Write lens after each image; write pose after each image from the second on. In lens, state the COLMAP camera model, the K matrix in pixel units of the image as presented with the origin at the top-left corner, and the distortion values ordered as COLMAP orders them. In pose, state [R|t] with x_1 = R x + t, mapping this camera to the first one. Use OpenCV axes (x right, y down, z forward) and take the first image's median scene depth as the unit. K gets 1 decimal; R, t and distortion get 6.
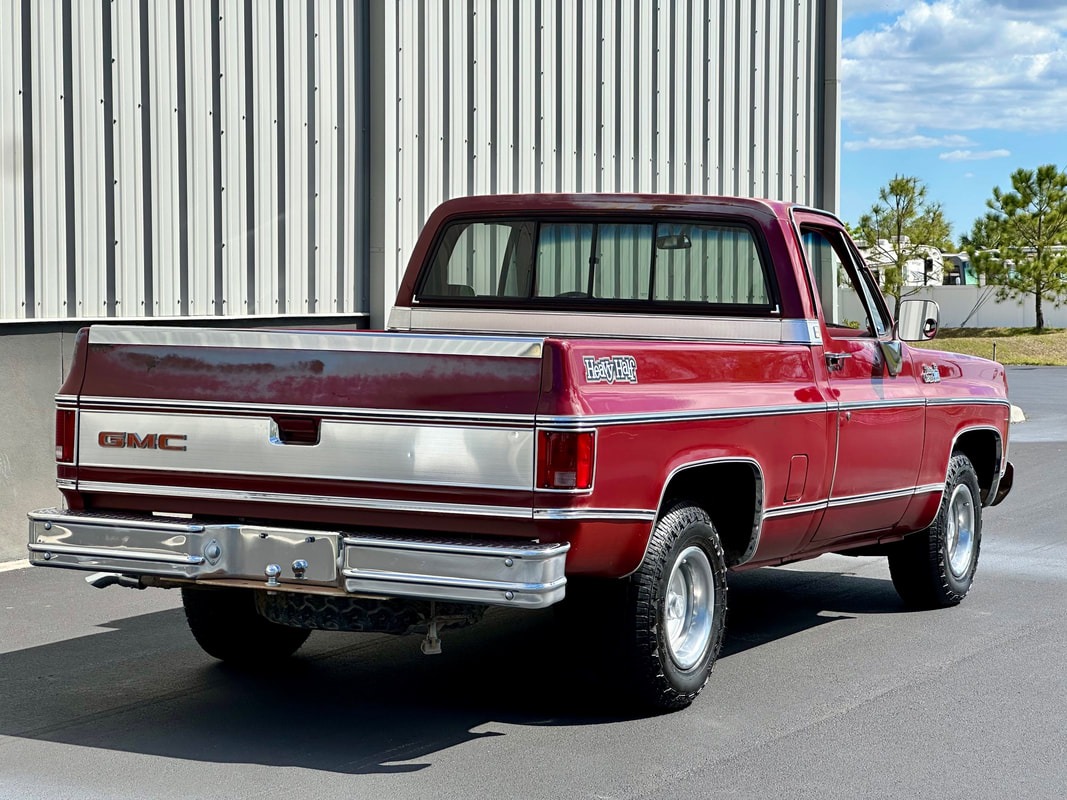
lens RADIAL K [[2405.1, 0, 533.5], [0, 2405.1, 400.0], [0, 0, 1]] dist [-0.435346, 10.872375]
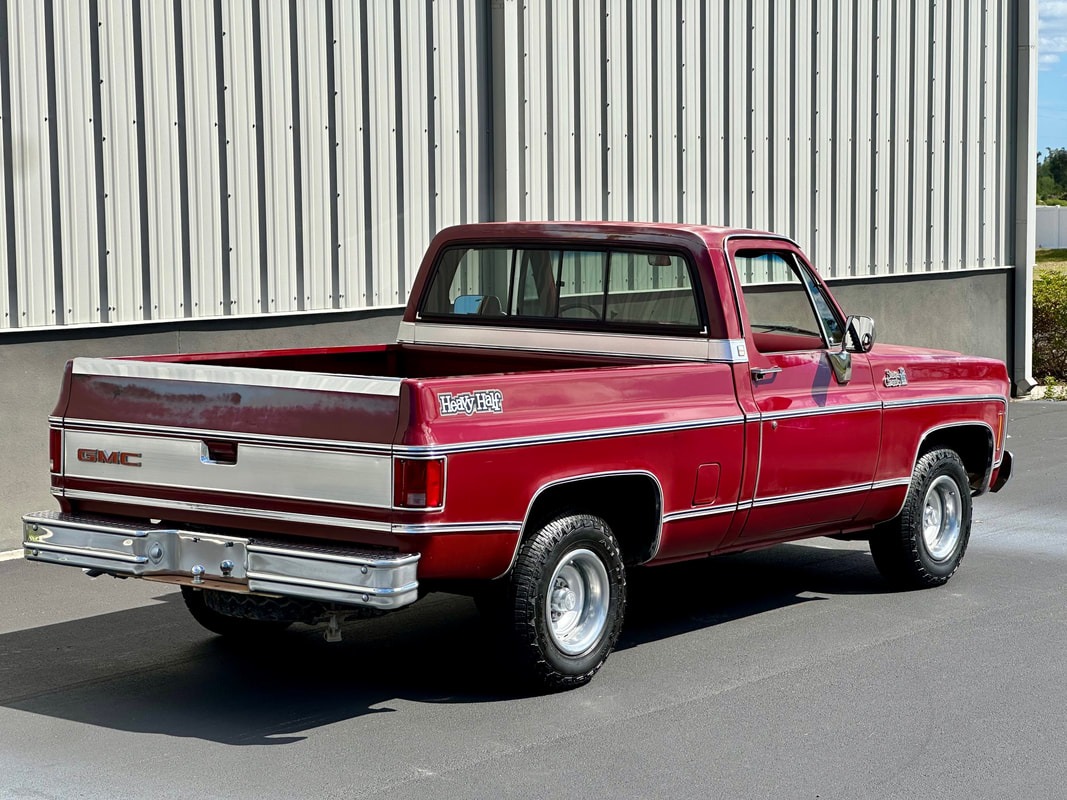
lens RADIAL K [[2405.1, 0, 533.5], [0, 2405.1, 400.0], [0, 0, 1]] dist [-0.435346, 10.872375]
pose [[0.985287, 0.001416, -0.170901, 0.254834], [0.004584, 0.999387, 0.034706, -0.053107], [0.170845, -0.034979, 0.984677, -0.139884]]
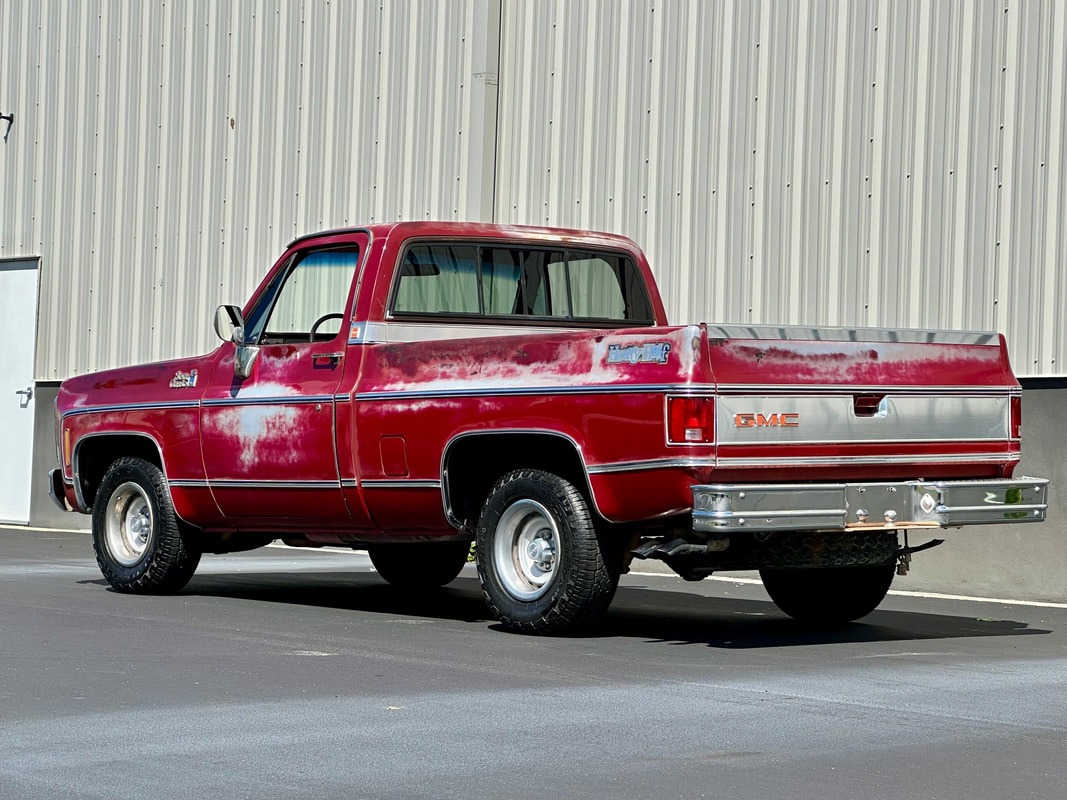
lens RADIAL K [[2746.9, 0, 533.5], [0, 2746.9, 400.0], [0, 0, 1]] dist [-0.362588, 10.004605]
pose [[0.388862, -0.010983, 0.921231, -1.485970], [0.051122, 0.998646, -0.009674, 0.014718], [-0.919877, 0.050856, 0.388897, 0.597193]]
